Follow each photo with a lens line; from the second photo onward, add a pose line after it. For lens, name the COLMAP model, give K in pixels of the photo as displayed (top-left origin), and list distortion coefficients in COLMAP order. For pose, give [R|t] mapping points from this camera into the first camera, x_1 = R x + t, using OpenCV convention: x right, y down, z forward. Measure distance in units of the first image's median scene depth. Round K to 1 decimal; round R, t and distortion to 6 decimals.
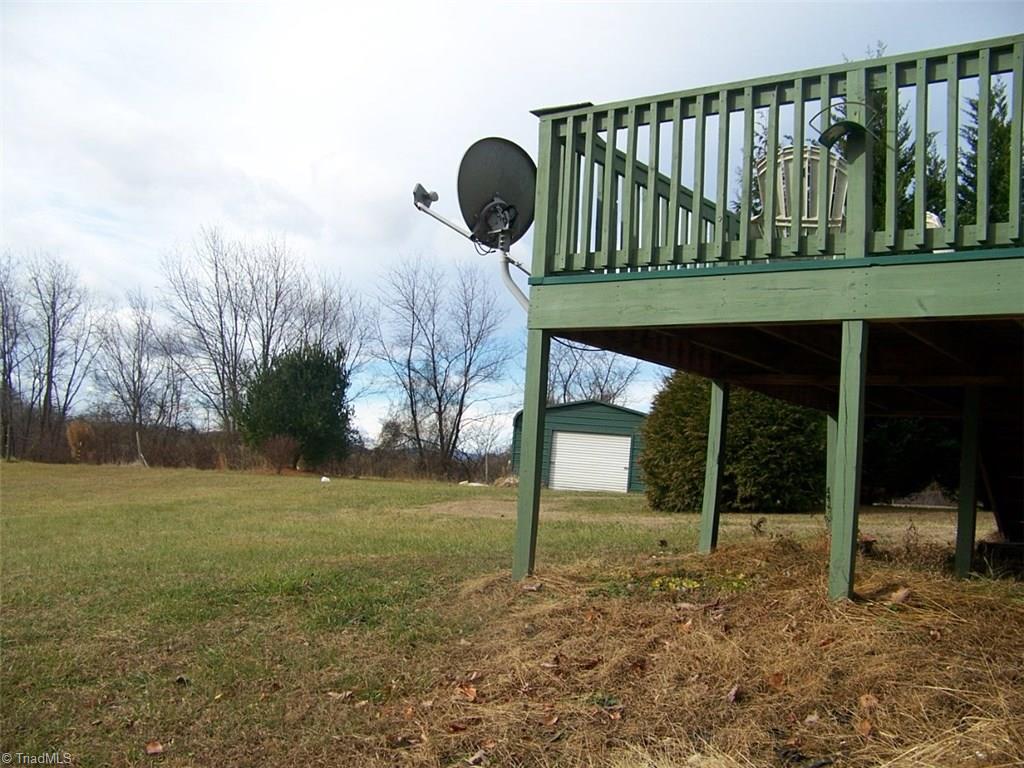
lens RADIAL K [[1086.8, 0, 512.0], [0, 1086.8, 384.0], [0, 0, 1]] dist [-0.230534, 0.214893]
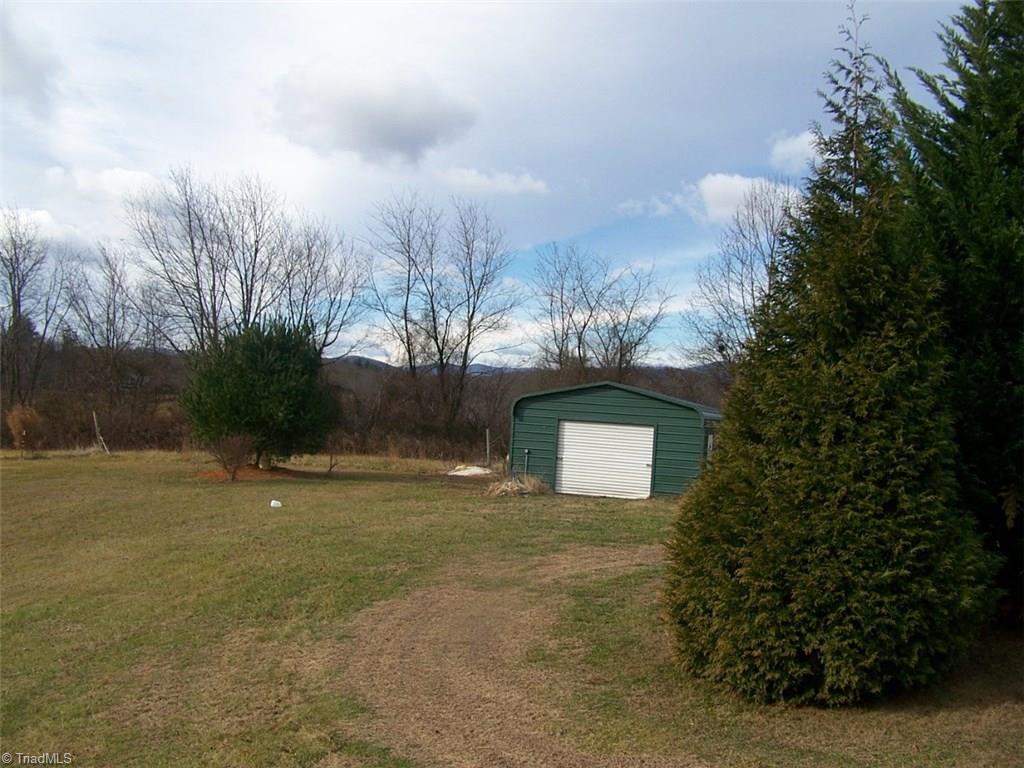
lens RADIAL K [[1086.8, 0, 512.0], [0, 1086.8, 384.0], [0, 0, 1]] dist [-0.230534, 0.214893]
pose [[0.999405, -0.025365, -0.023386, 0.012904], [0.027117, 0.996591, 0.077912, -0.029529], [0.021330, -0.078500, 0.996686, 0.105164]]
